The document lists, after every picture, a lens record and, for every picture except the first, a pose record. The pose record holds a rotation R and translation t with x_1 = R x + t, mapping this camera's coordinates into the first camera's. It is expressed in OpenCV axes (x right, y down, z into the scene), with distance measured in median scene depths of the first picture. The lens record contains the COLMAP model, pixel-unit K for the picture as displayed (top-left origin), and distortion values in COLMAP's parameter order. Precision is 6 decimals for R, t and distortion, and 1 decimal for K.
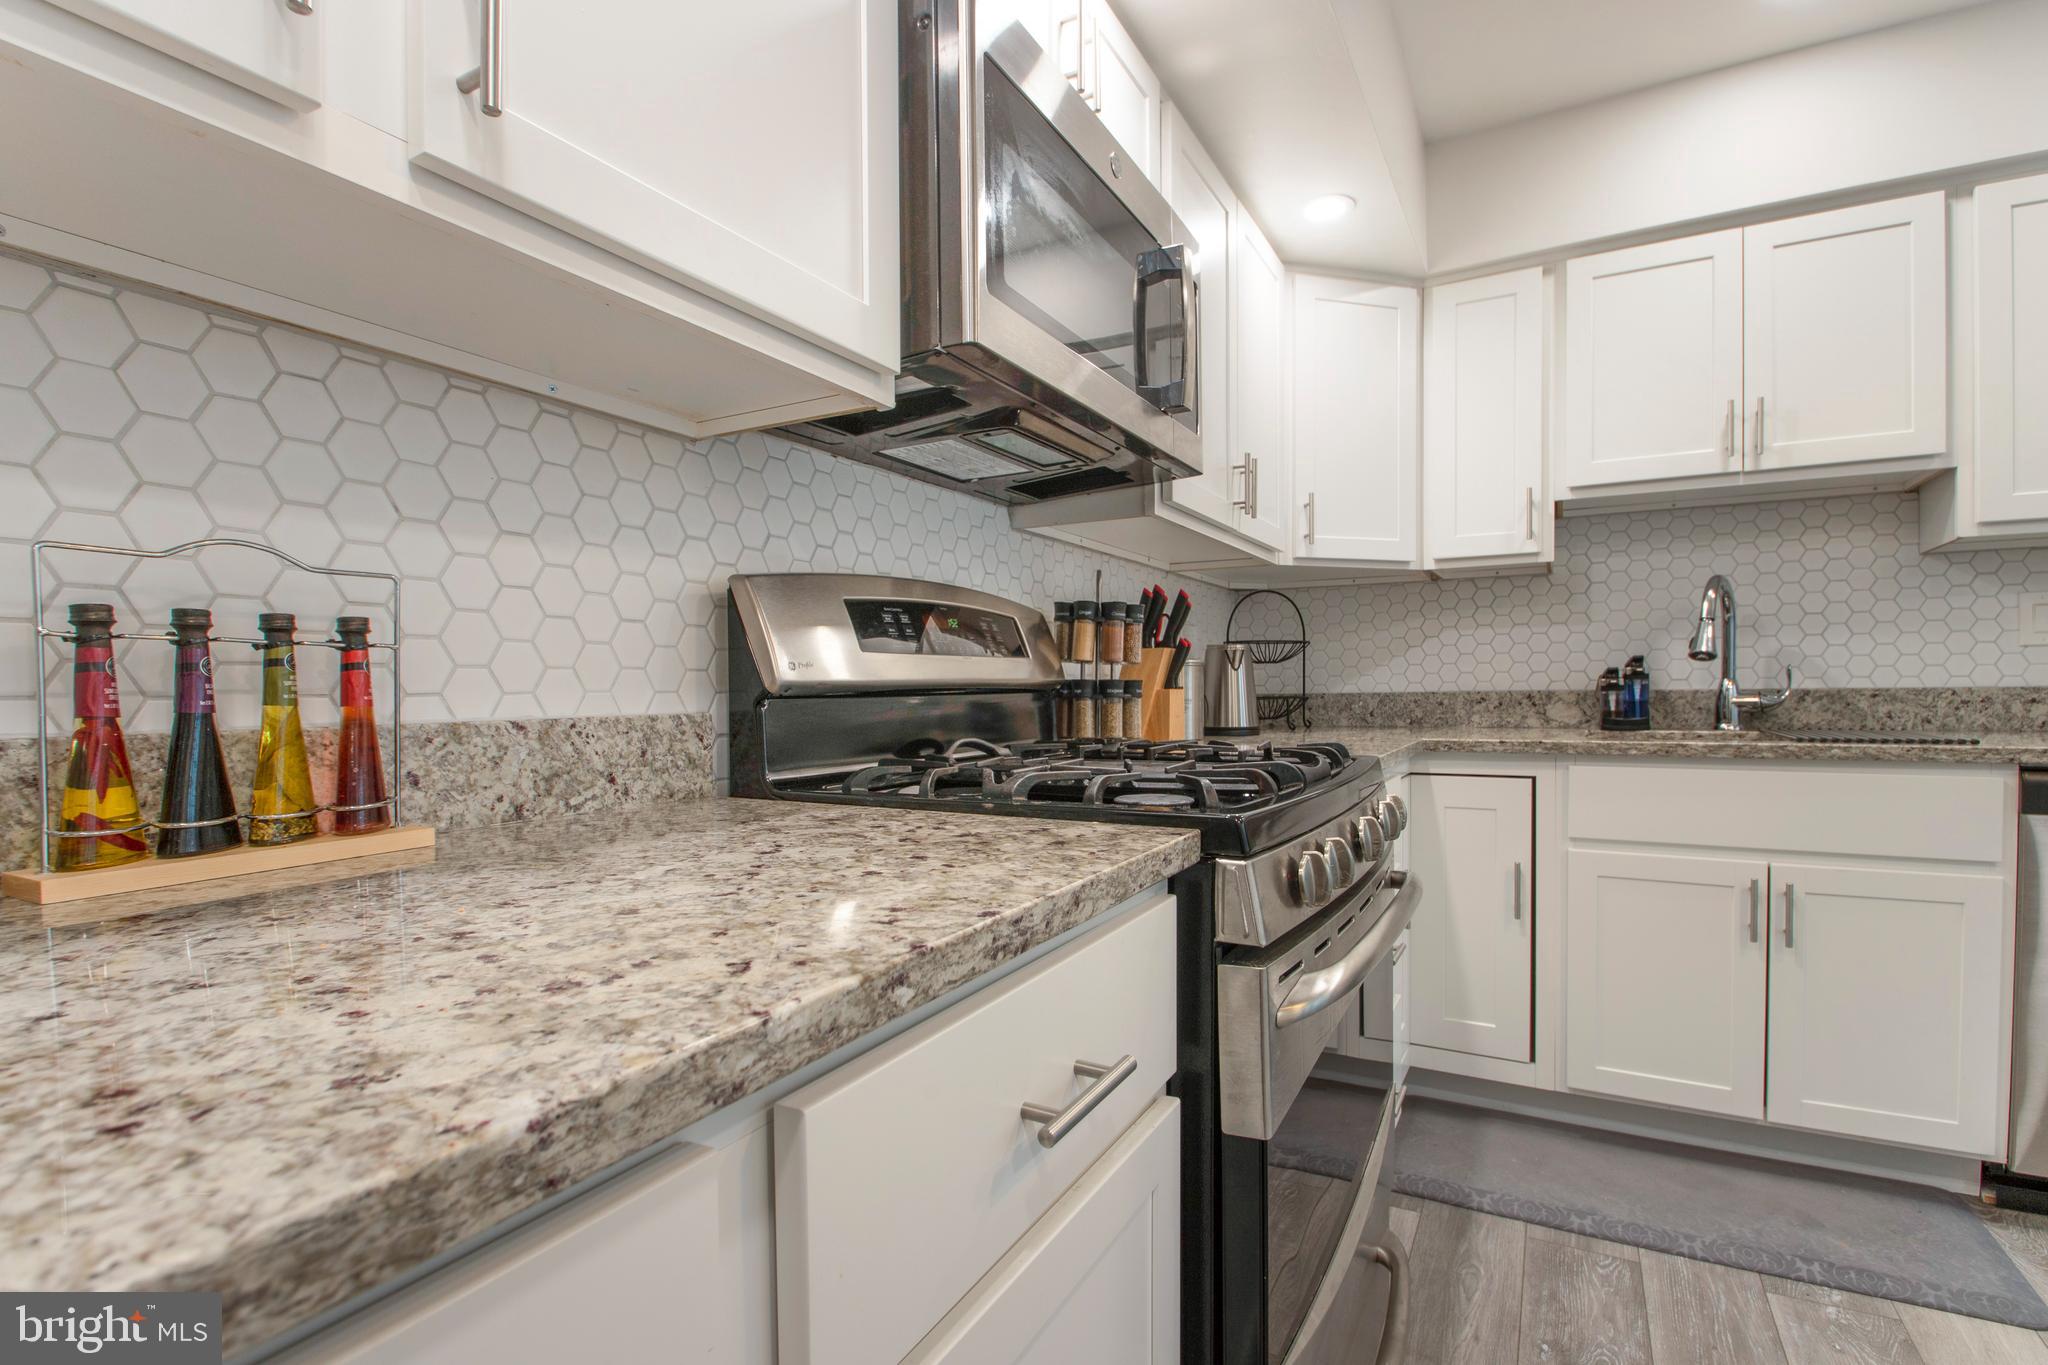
lens RADIAL K [[976.6, 0, 1024.0], [0, 976.6, 682.5], [0, 0, 1]] dist [-0.002210, -0.000591]
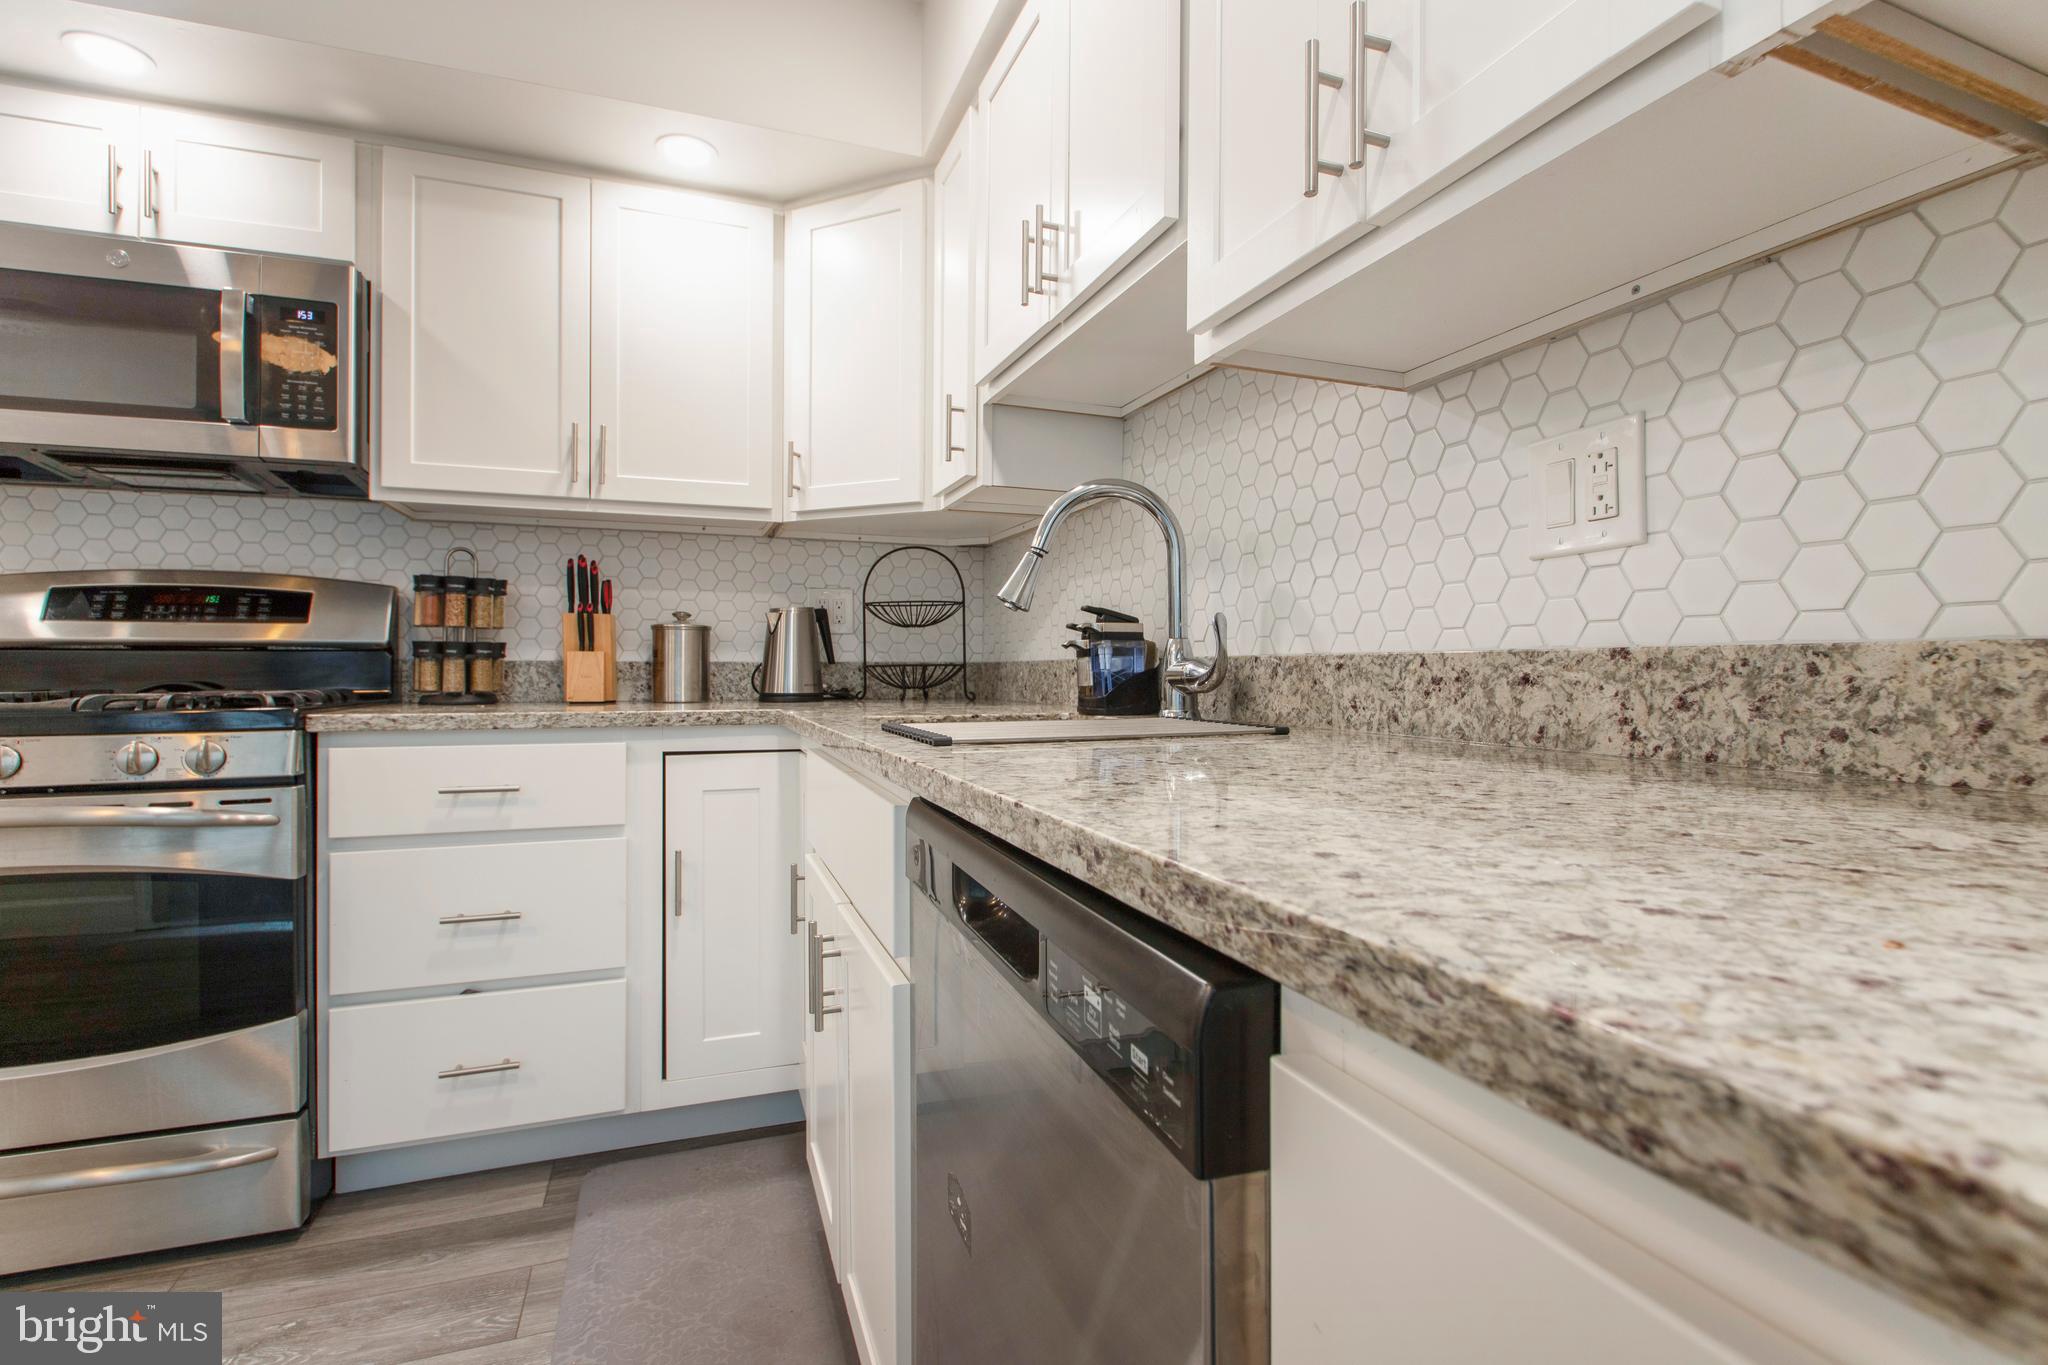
lens RADIAL K [[925.3, 0, 1024.0], [0, 925.3, 682.5], [0, 0, 1]] dist [-0.011454, -0.000750]
pose [[0.758374, 0.023083, -0.651411, 1.095804], [-0.007034, 0.999604, 0.027233, 0.009492], [0.651781, -0.016071, 0.758237, 0.504056]]
